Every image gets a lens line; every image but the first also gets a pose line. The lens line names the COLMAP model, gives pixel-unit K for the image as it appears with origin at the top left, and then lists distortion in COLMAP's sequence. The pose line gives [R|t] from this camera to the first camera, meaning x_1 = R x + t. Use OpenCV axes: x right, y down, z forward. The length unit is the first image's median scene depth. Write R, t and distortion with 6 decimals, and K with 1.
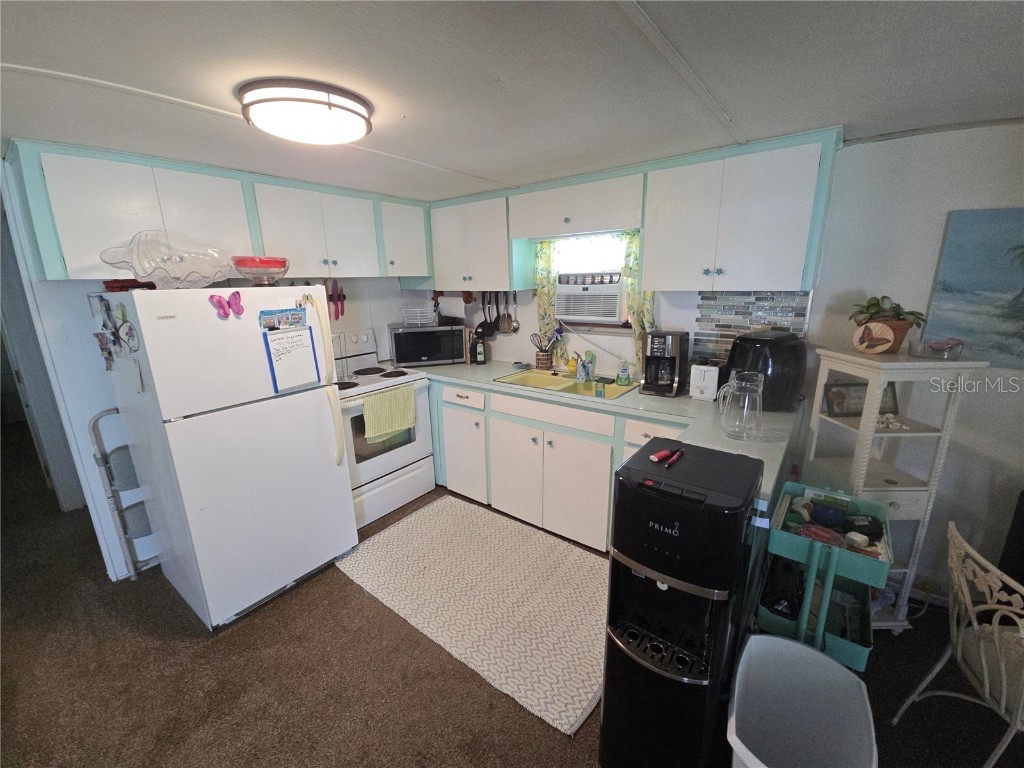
lens RADIAL K [[420.4, 0, 512.0], [0, 420.4, 384.0], [0, 0, 1]] dist [0.000599, 0.000017]
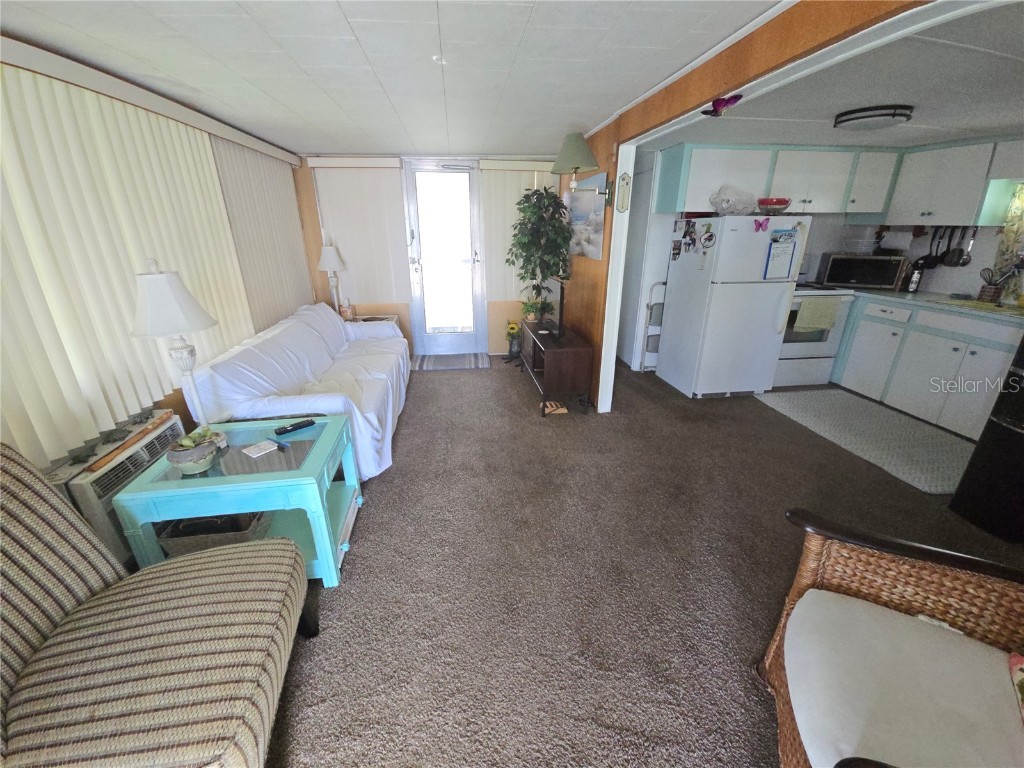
lens RADIAL K [[418.6, 0, 508.6], [0, 418.6, 388.3], [0, 0, 1]] dist [0.015512, -0.010417]
pose [[0.708124, 0.268727, -0.652952, -0.033859], [-0.186952, 0.963099, 0.193621, 0.218456], [0.680888, -0.015037, 0.732233, -0.697284]]
